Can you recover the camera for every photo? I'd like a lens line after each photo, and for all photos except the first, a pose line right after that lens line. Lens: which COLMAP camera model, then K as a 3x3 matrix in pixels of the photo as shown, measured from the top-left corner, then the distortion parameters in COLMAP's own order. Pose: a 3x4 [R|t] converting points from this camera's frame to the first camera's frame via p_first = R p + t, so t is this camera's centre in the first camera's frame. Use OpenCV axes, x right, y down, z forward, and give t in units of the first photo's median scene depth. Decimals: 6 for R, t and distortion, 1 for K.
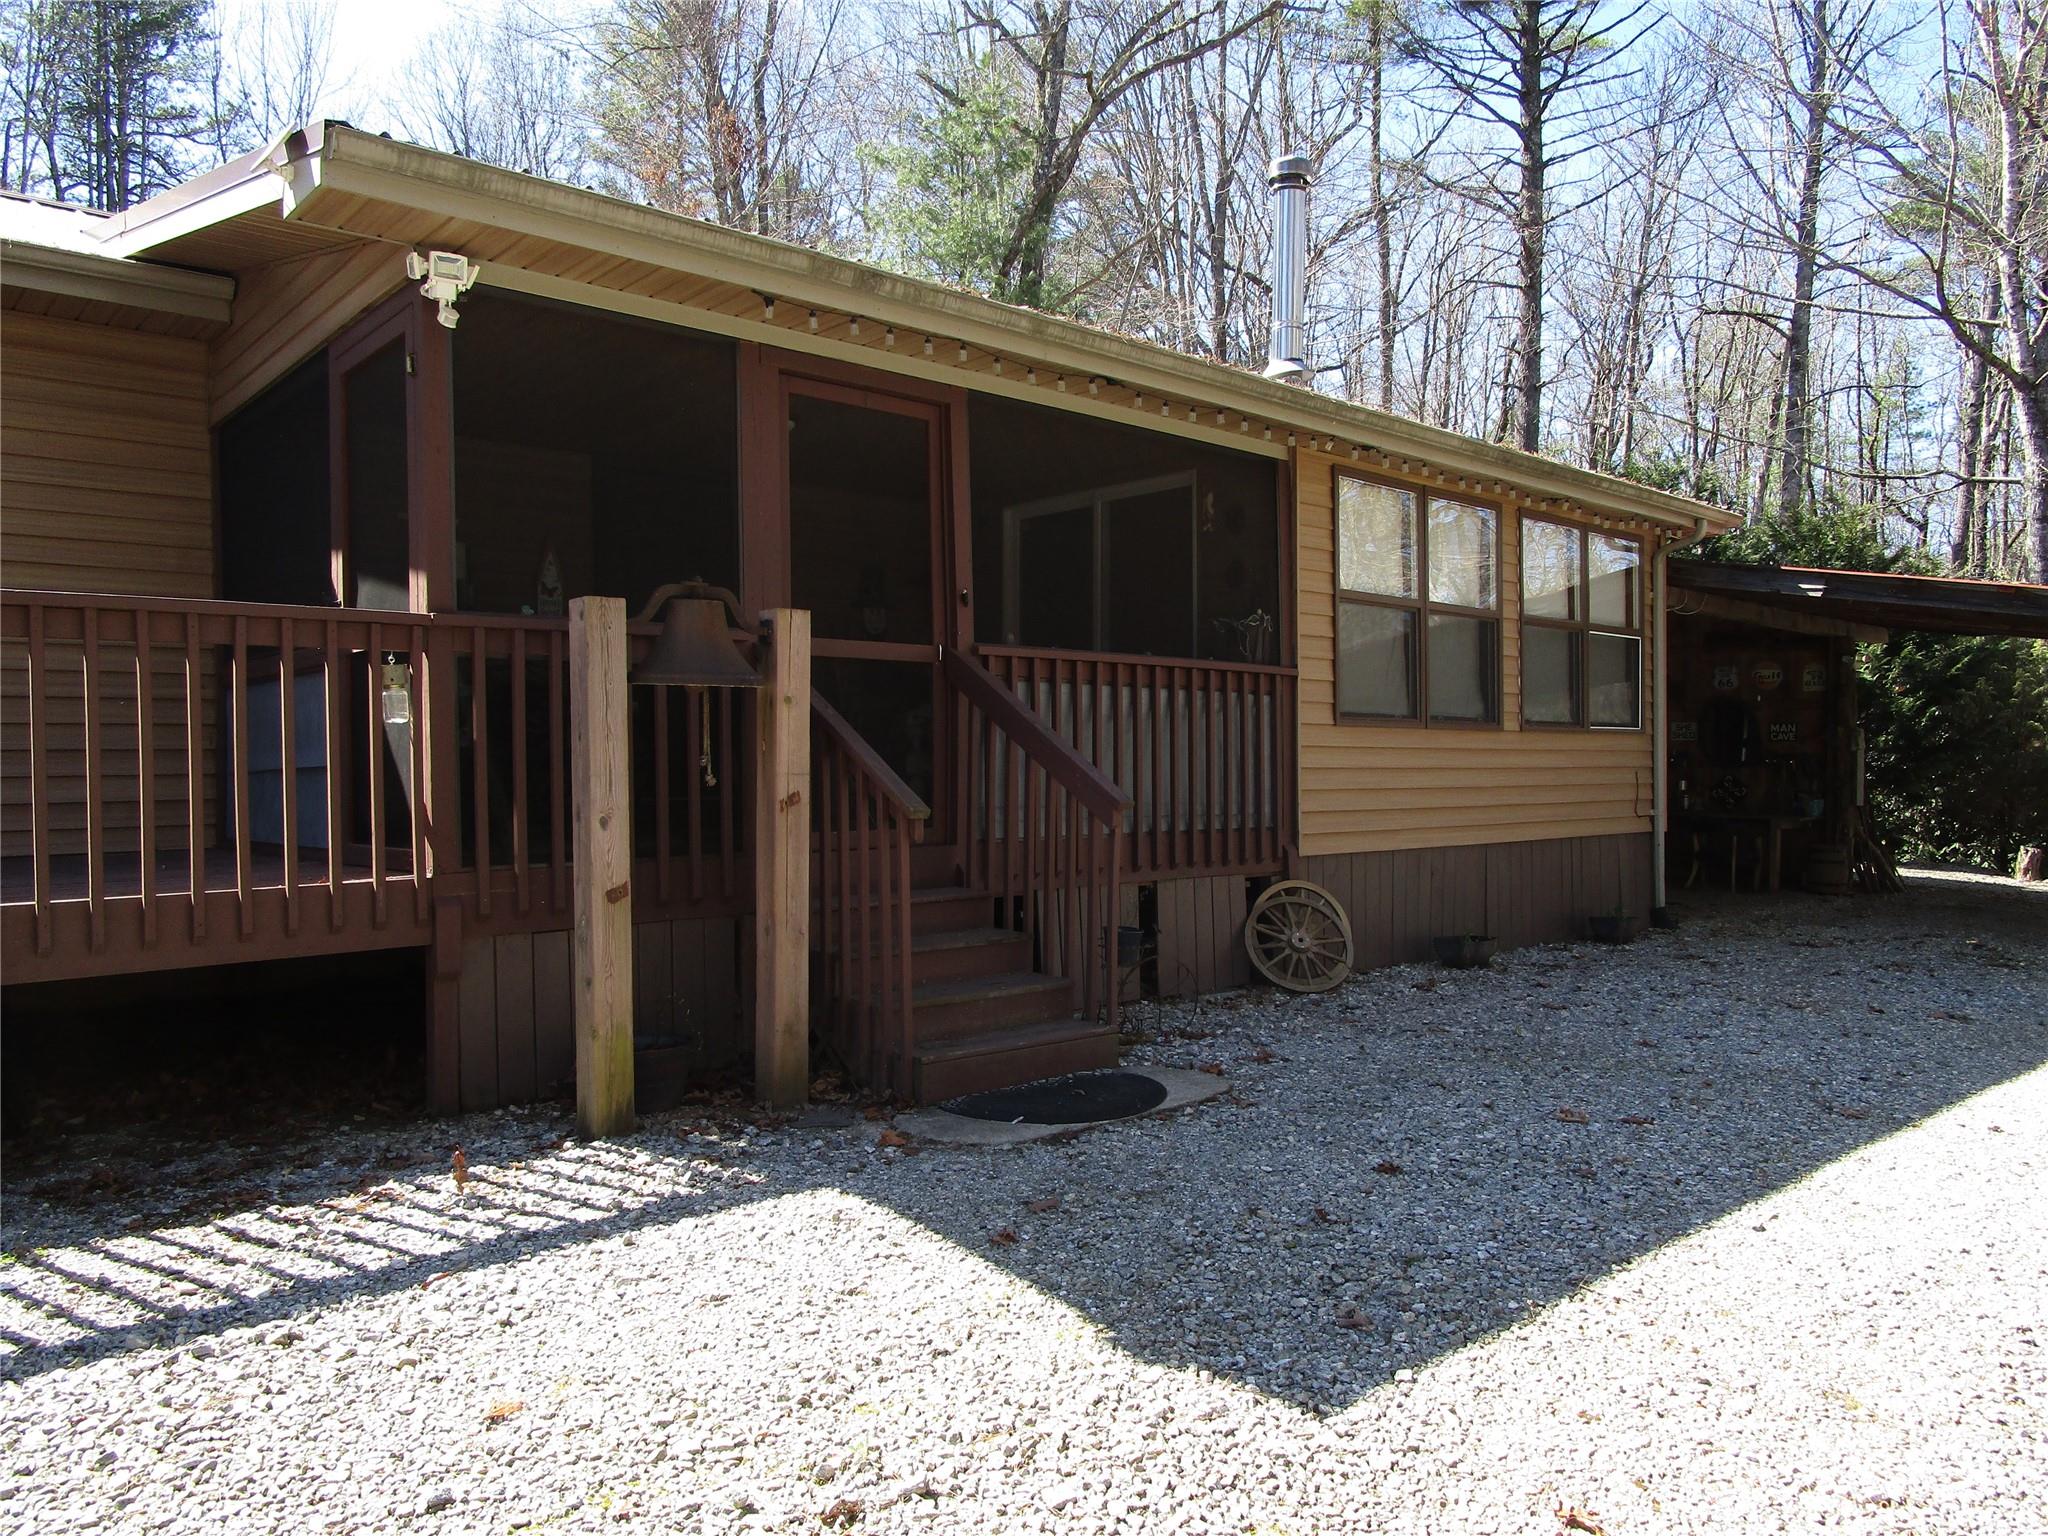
lens RADIAL K [[1581.8, 0, 1024.0], [0, 1581.8, 768.0], [0, 0, 1]] dist [0.001136, -0.001710]
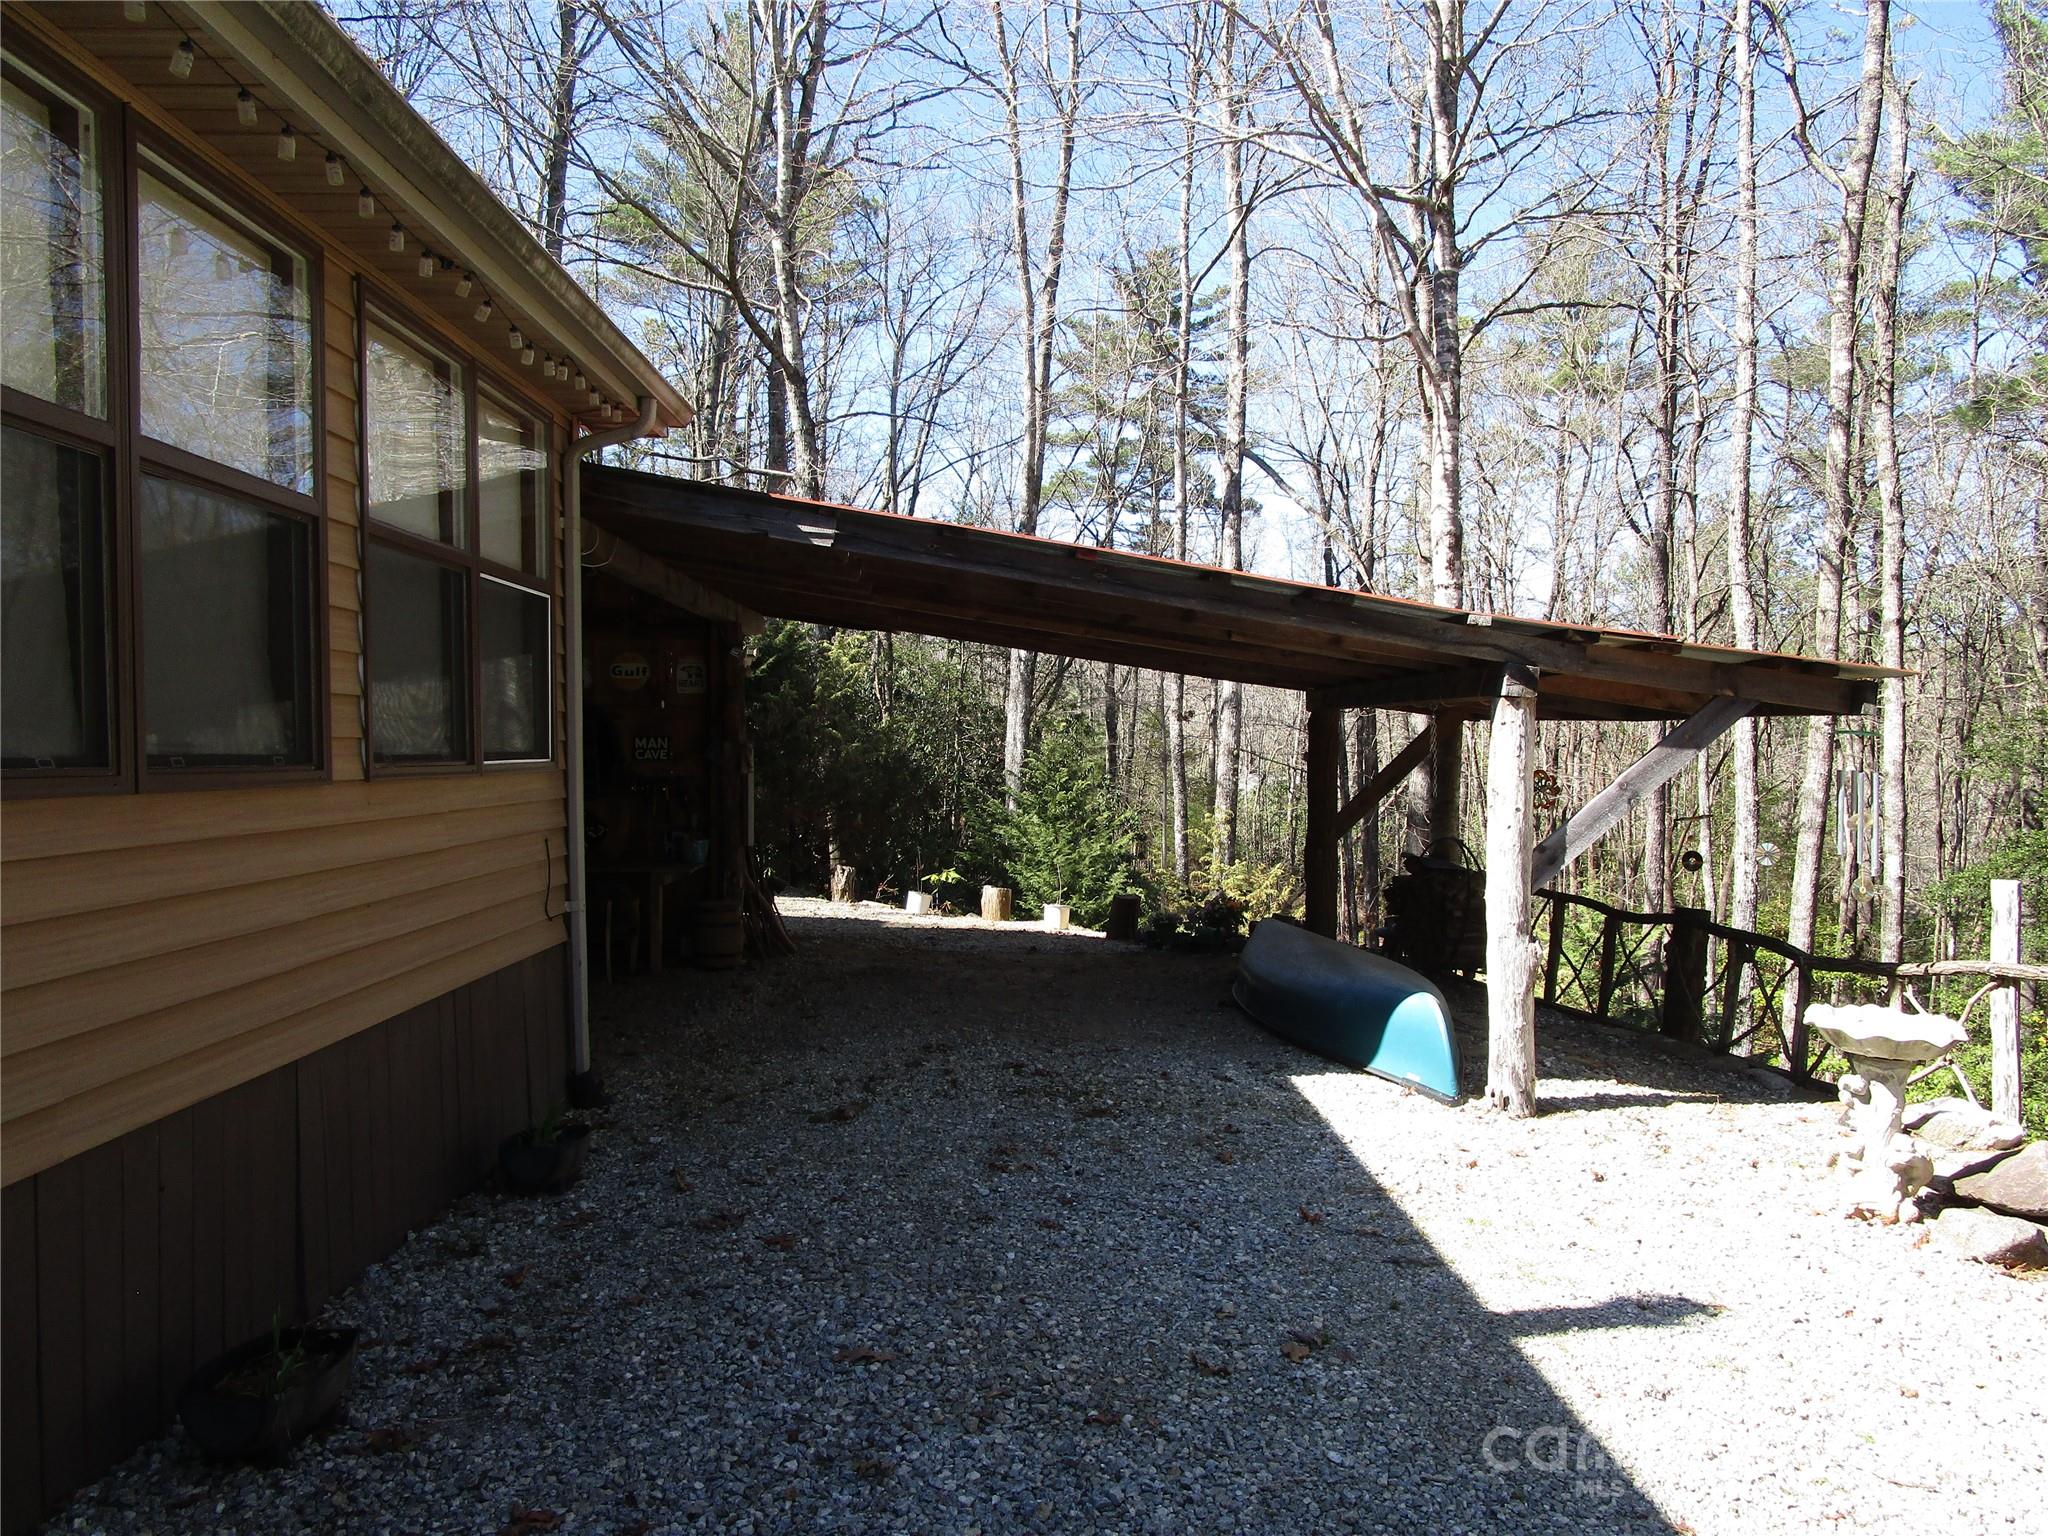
lens RADIAL K [[1581.8, 0, 1024.0], [0, 1581.8, 768.0], [0, 0, 1]] dist [0.001136, -0.001710]
pose [[0.713367, -0.010386, 0.700714, 0.127619], [0.006235, 0.999945, 0.008473, -0.027683], [-0.700763, -0.001676, 0.713392, 0.523885]]
